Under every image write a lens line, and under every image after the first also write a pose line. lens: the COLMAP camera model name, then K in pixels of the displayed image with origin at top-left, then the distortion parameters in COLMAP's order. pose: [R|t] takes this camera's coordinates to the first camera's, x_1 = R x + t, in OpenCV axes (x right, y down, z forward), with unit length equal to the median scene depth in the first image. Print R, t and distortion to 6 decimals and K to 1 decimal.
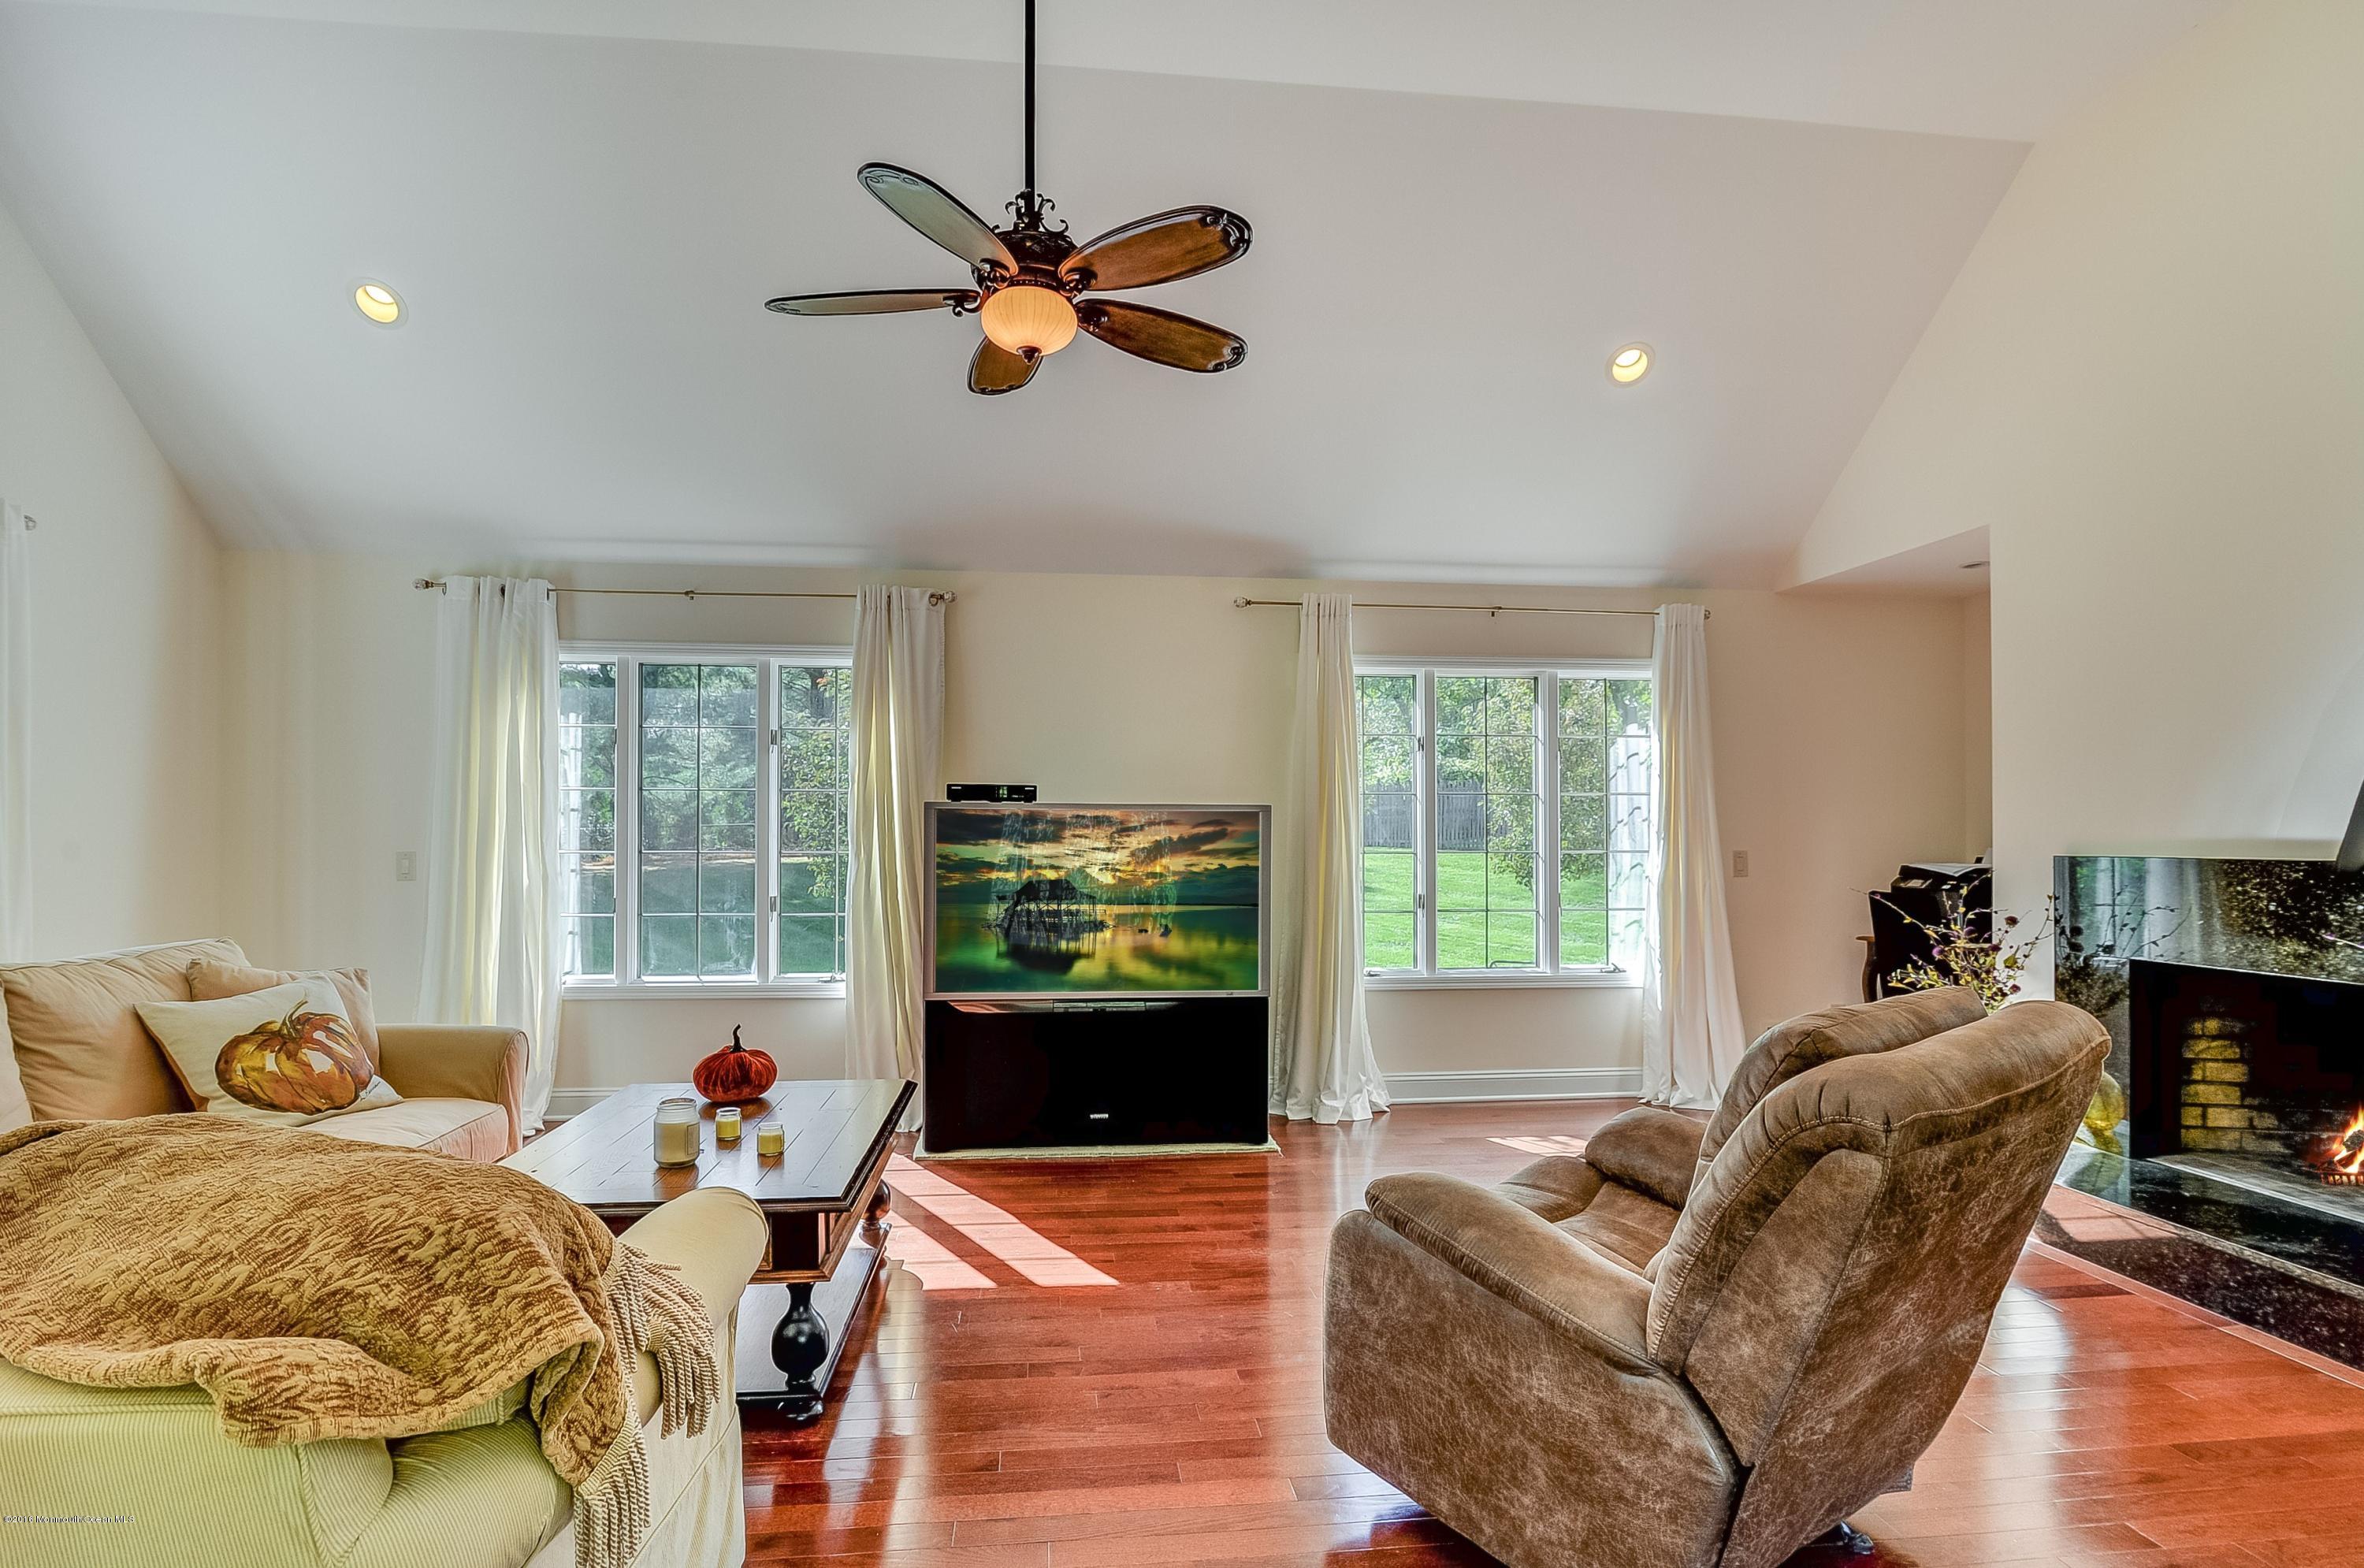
lens RADIAL K [[1184.5, 0, 1159.5], [0, 1184.5, 772.9], [0, 0, 1]] dist [-0.012152, -0.001008]
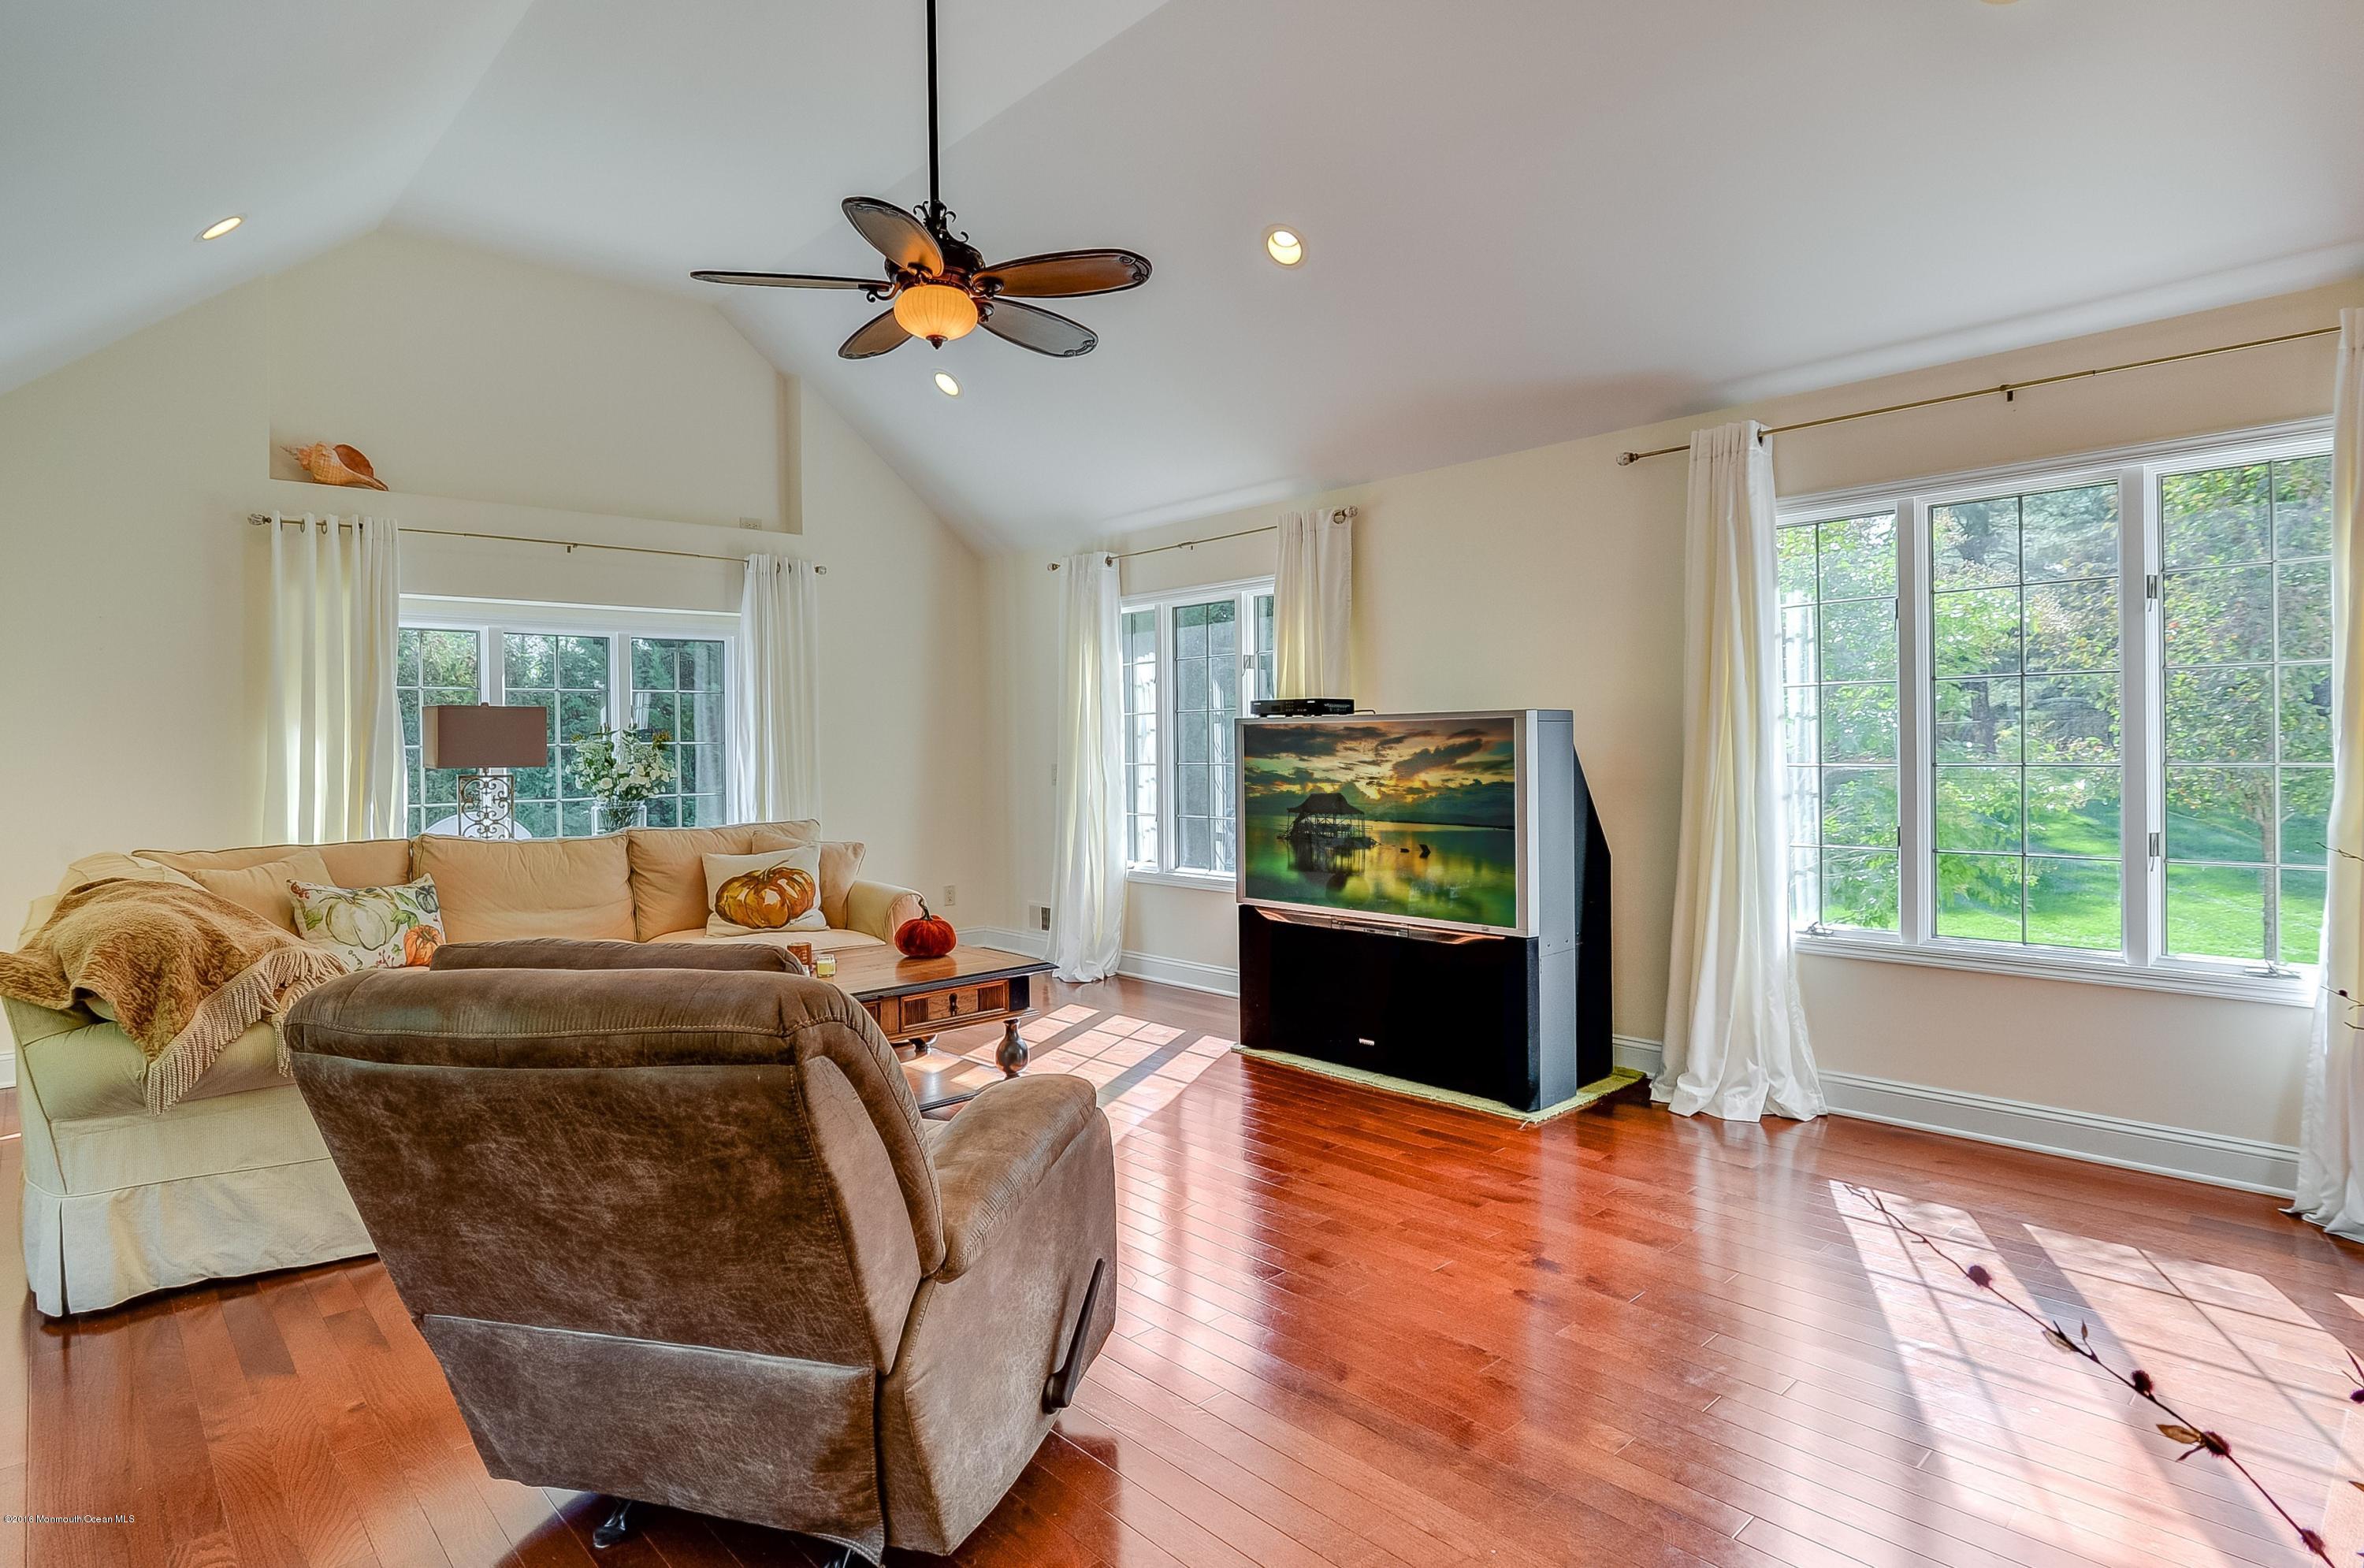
lens RADIAL K [[1218.3, 0, 1183.9], [0, 1218.3, 693.1], [0, 0, 1]] dist [-0.001801, -0.000669]
pose [[0.621904, -0.044096, -0.781851, 0.628086], [0.054777, 0.998417, -0.012739, 0.013304], [0.781175, -0.034905, 0.623336, 0.277011]]
